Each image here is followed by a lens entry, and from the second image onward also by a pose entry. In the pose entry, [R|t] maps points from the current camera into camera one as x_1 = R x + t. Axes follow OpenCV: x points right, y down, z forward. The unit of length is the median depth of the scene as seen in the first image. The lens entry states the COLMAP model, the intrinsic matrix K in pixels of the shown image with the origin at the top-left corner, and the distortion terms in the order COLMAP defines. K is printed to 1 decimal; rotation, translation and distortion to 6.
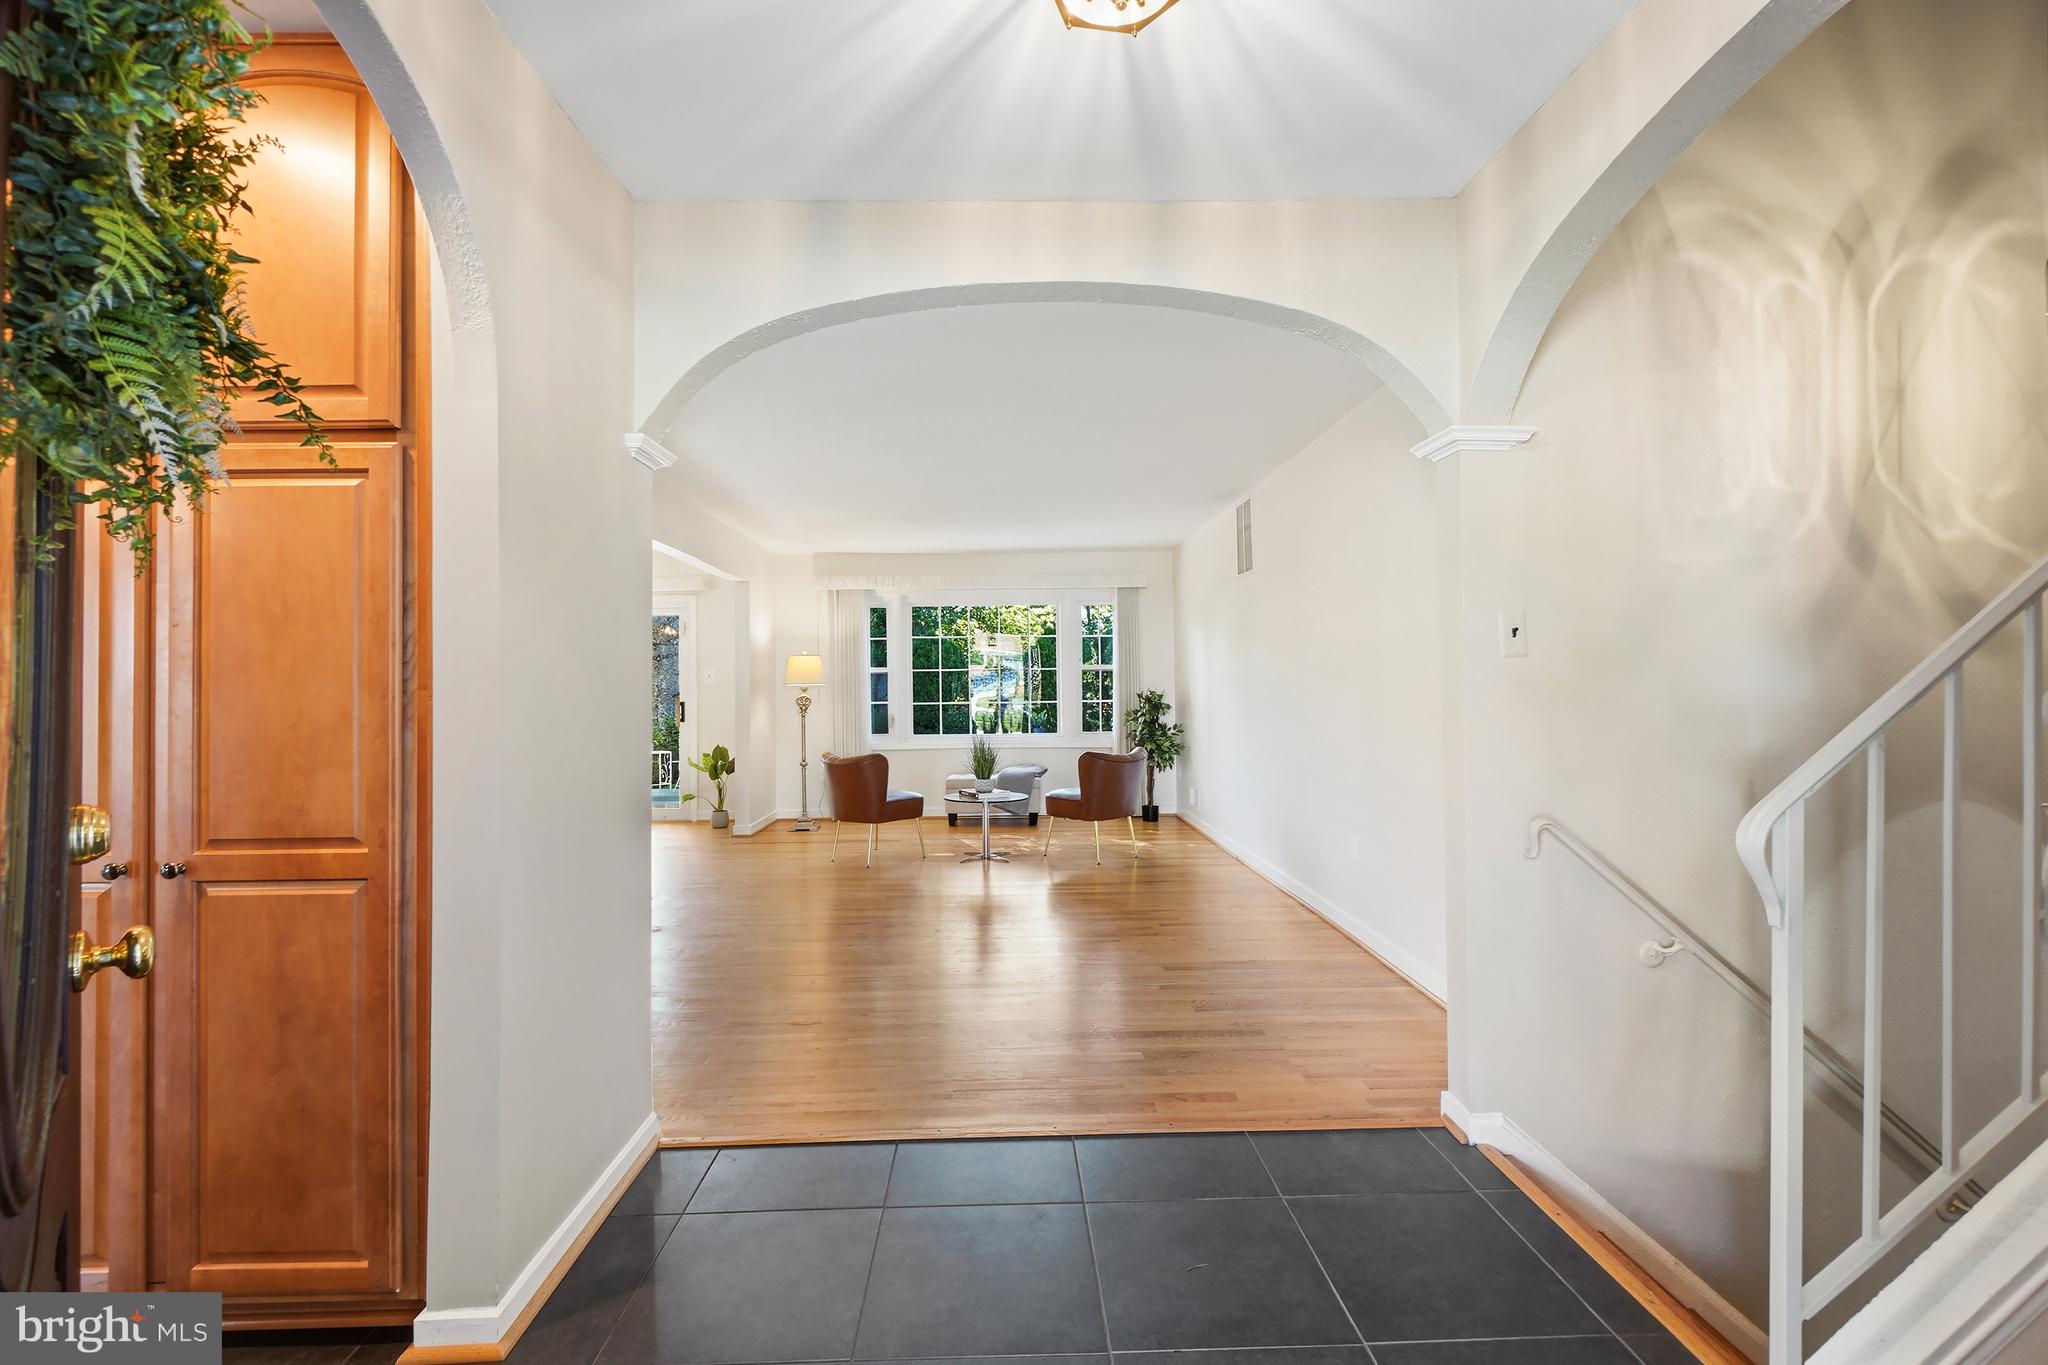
lens RADIAL K [[898.8, 0, 1005.1], [0, 898.8, 682.2], [0, 0, 1]] dist [-0.003764, -0.000129]
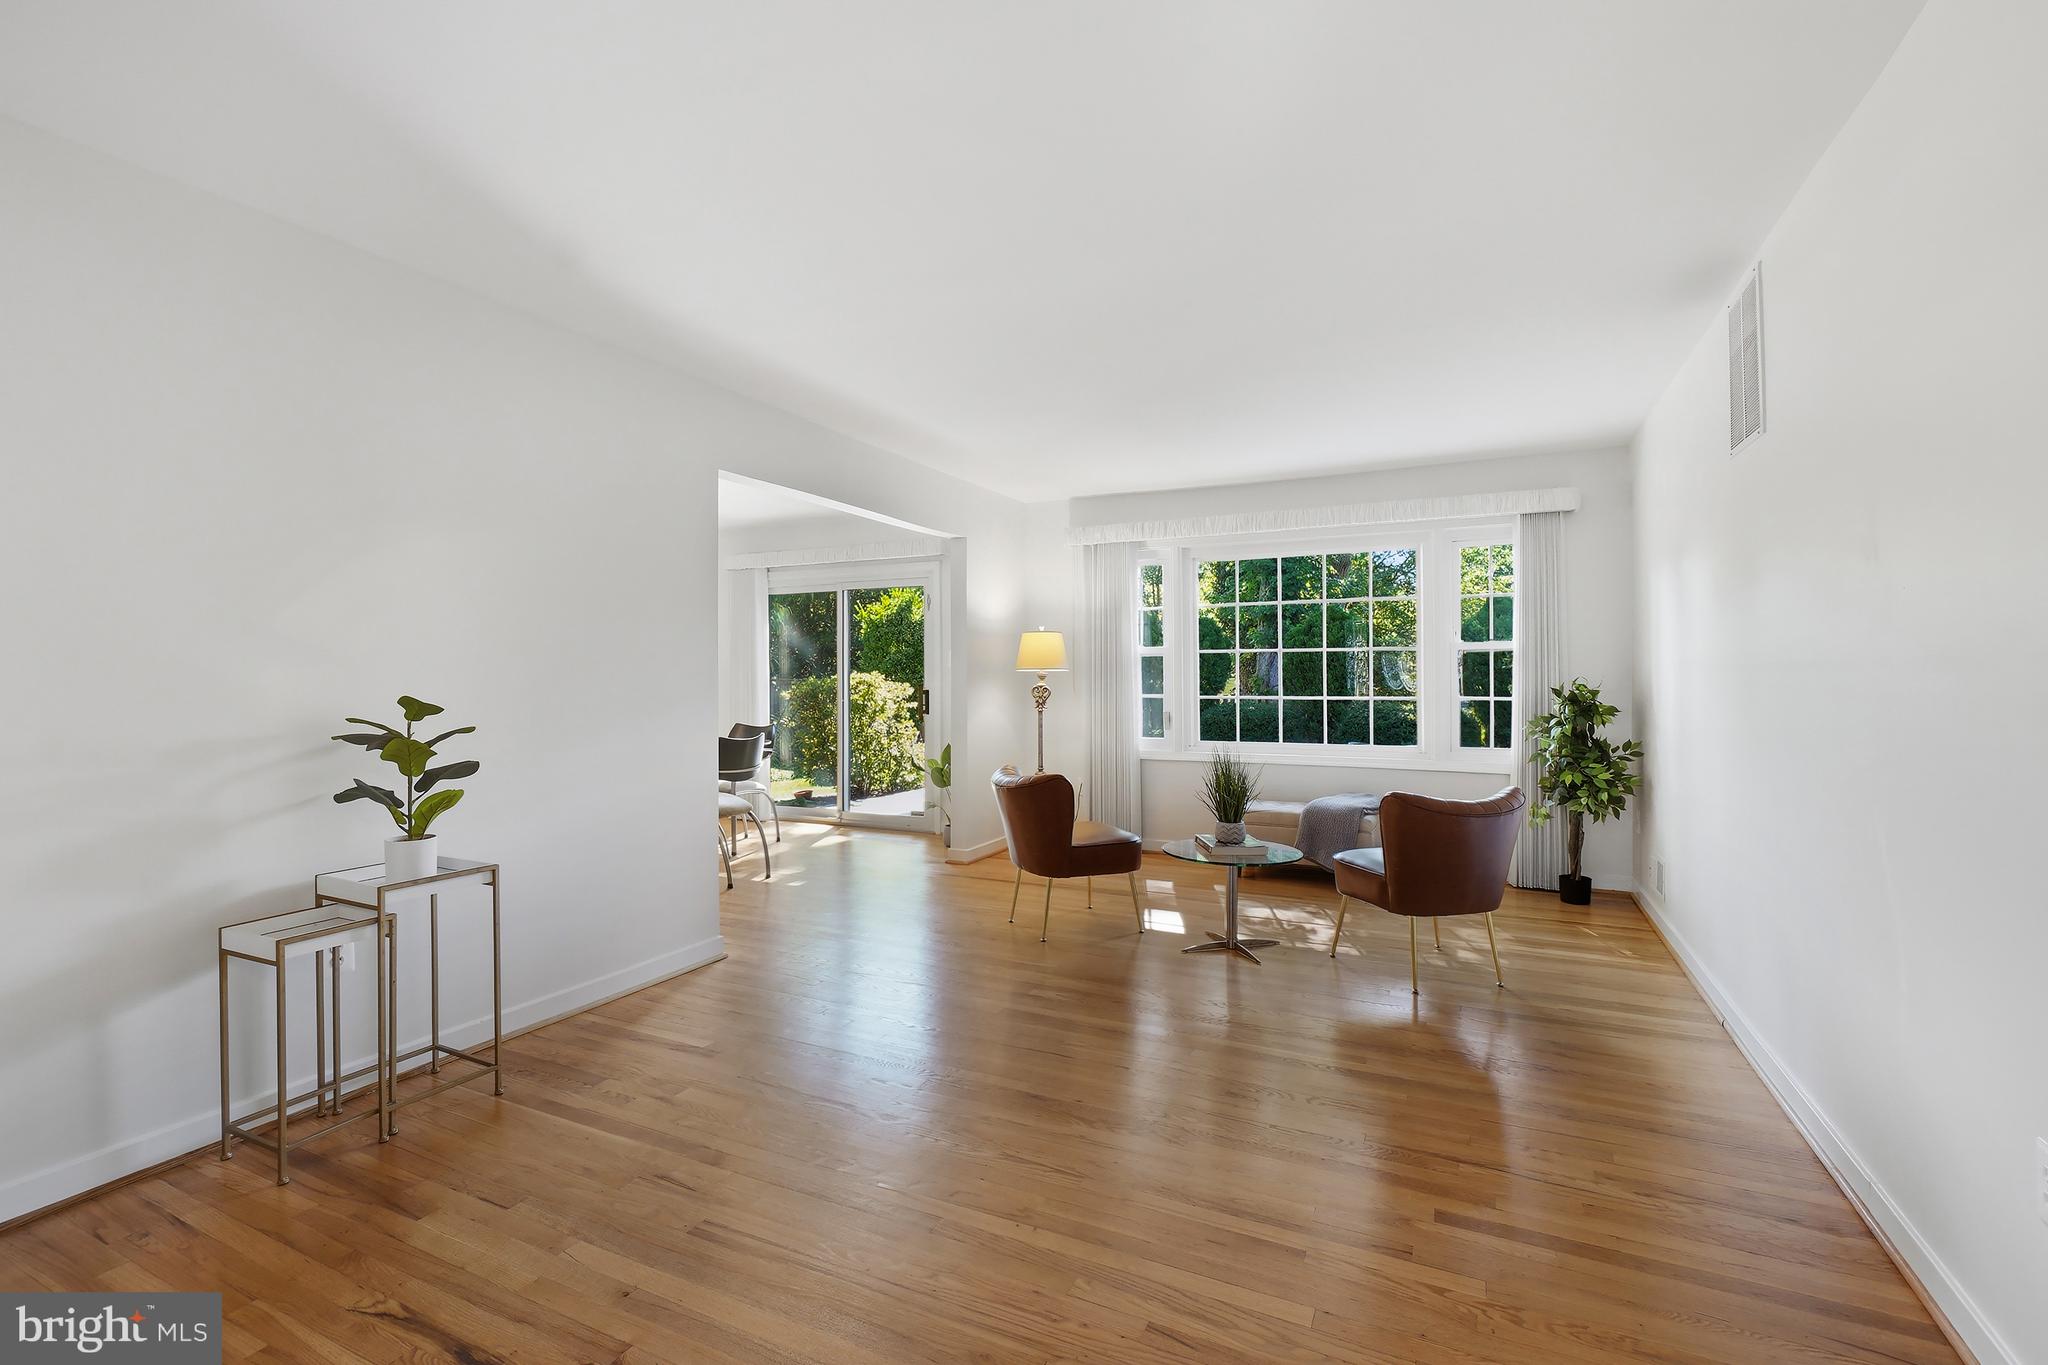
lens RADIAL K [[898.8, 0, 1036.3], [0, 898.8, 681.0], [0, 0, 1]] dist [-0.003764, -0.000129]
pose [[0.889037, 0.011220, -0.457698, 0.114893], [-0.005301, 0.999885, 0.014213, 0.001250], [0.457805, -0.010210, 0.888994, 0.306447]]
